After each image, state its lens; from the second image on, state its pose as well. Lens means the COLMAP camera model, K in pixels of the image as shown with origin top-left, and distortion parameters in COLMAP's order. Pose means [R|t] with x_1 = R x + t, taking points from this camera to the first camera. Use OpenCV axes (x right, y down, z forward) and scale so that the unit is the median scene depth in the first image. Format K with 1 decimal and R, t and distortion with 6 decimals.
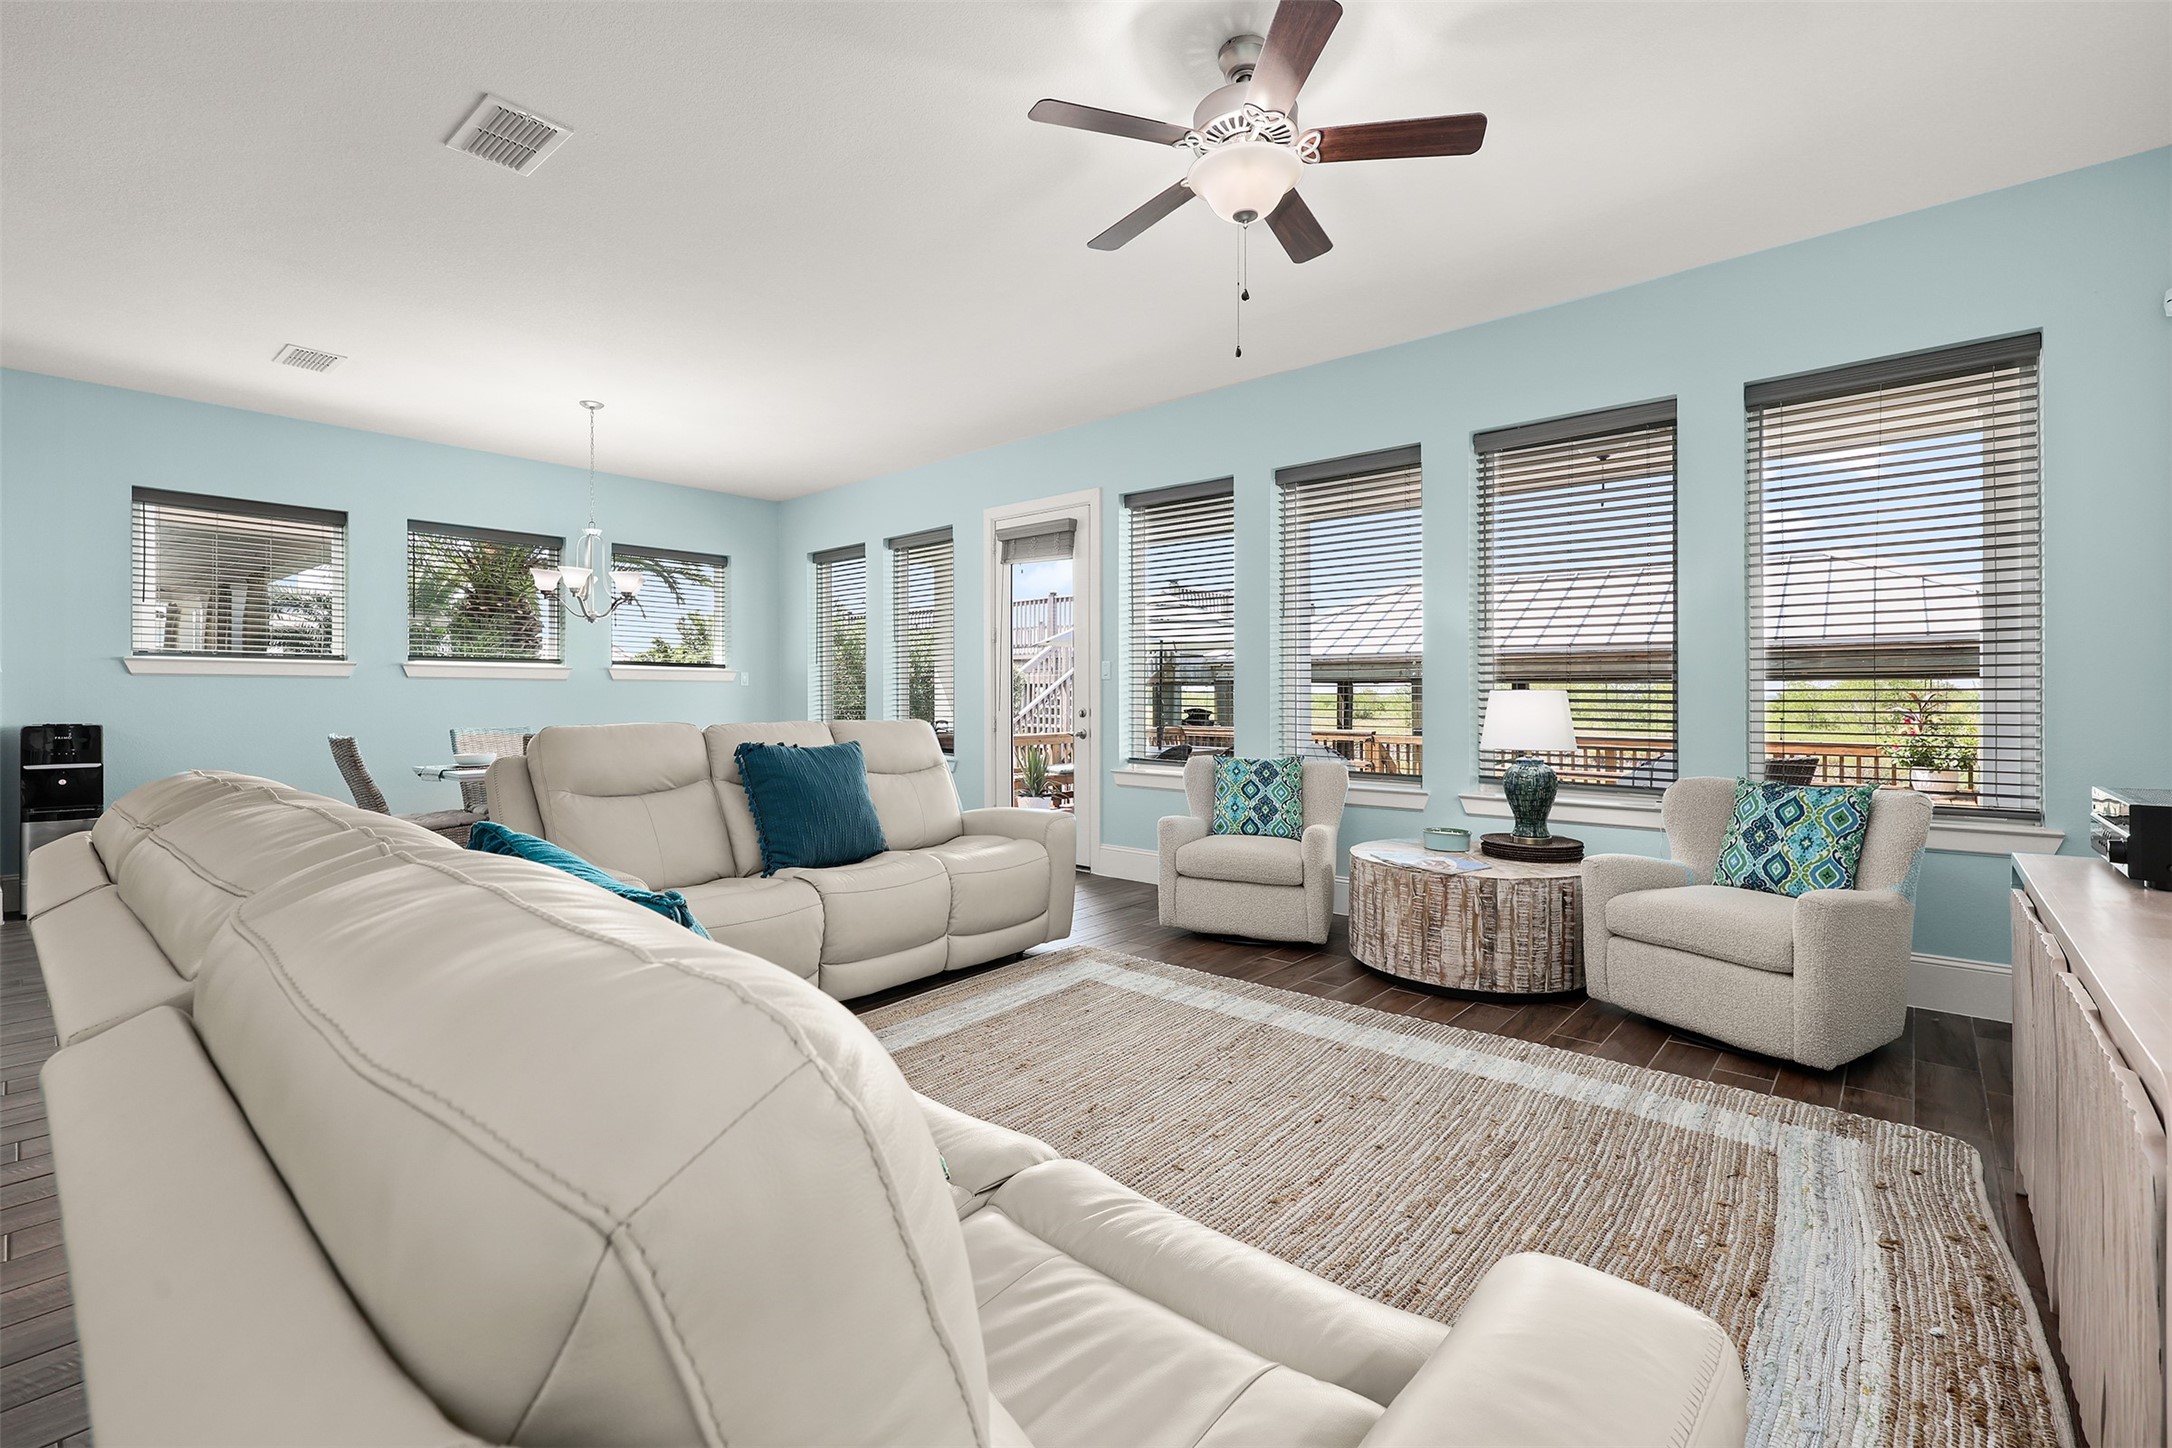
lens RADIAL K [[933.3, 0, 1084.0], [0, 933.3, 707.6], [0, 0, 1]] dist [0.000012, 0.000097]
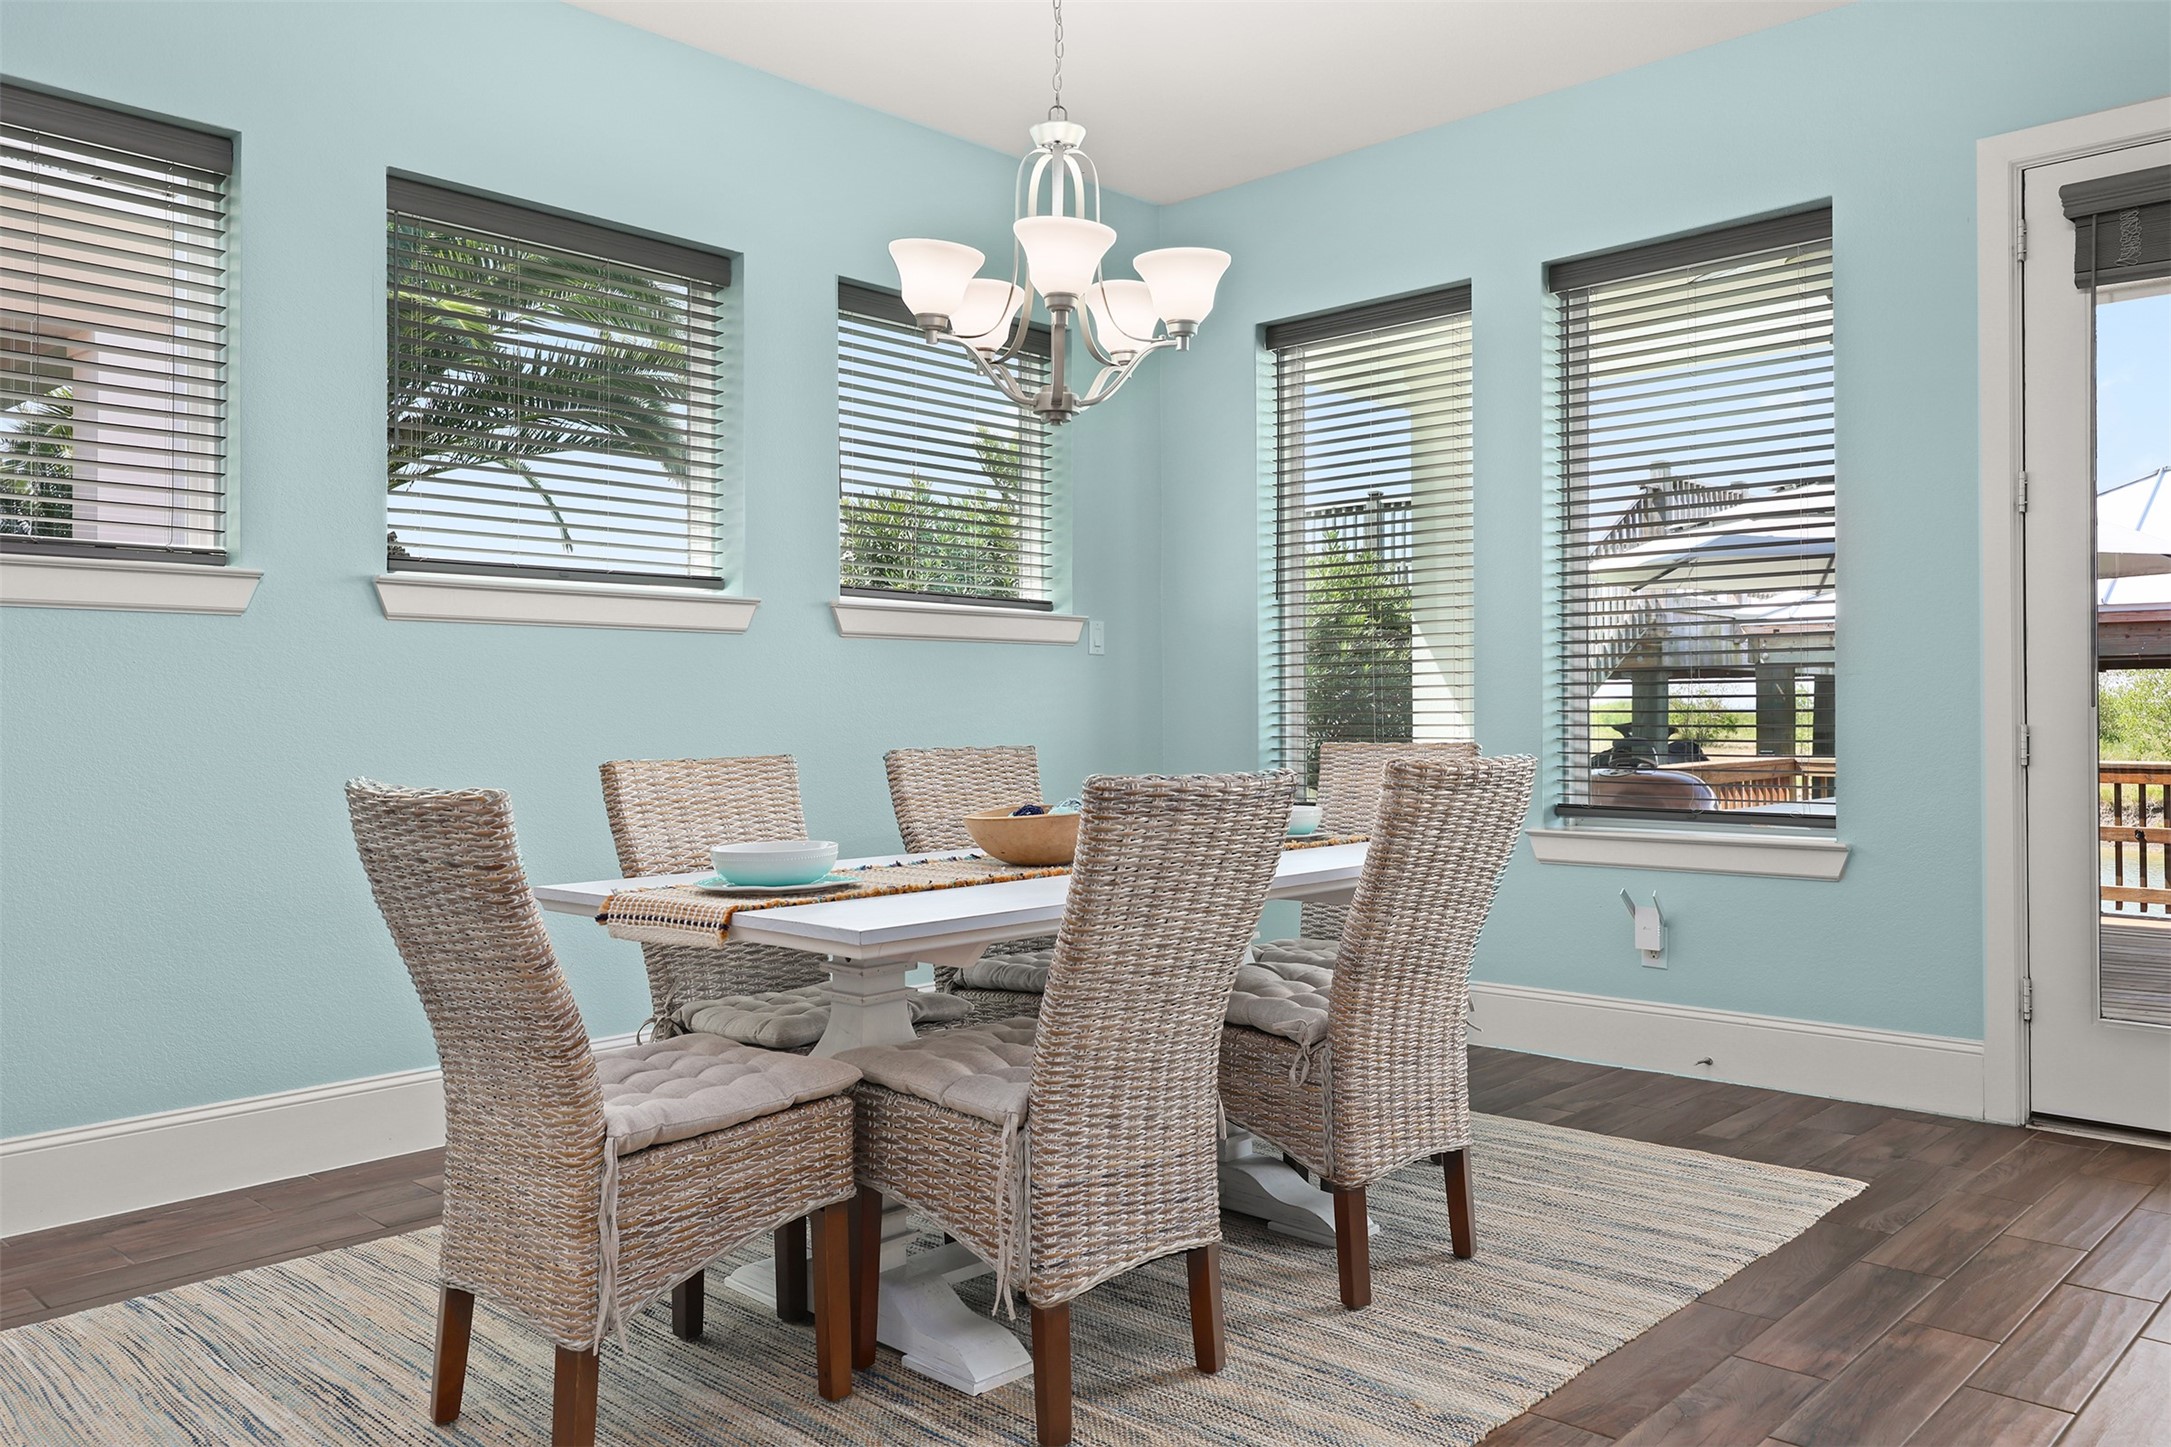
lens RADIAL K [[1609.5, 0, 1086.2], [0, 1609.5, 722.6], [0, 0, 1]] dist [-0.007676, -0.002935]
pose [[0.998801, 0.001478, -0.048939, -0.414678], [-0.001566, 0.999997, -0.001774, 0.008559], [0.048936, 0.001849, 0.998800, 0.389856]]
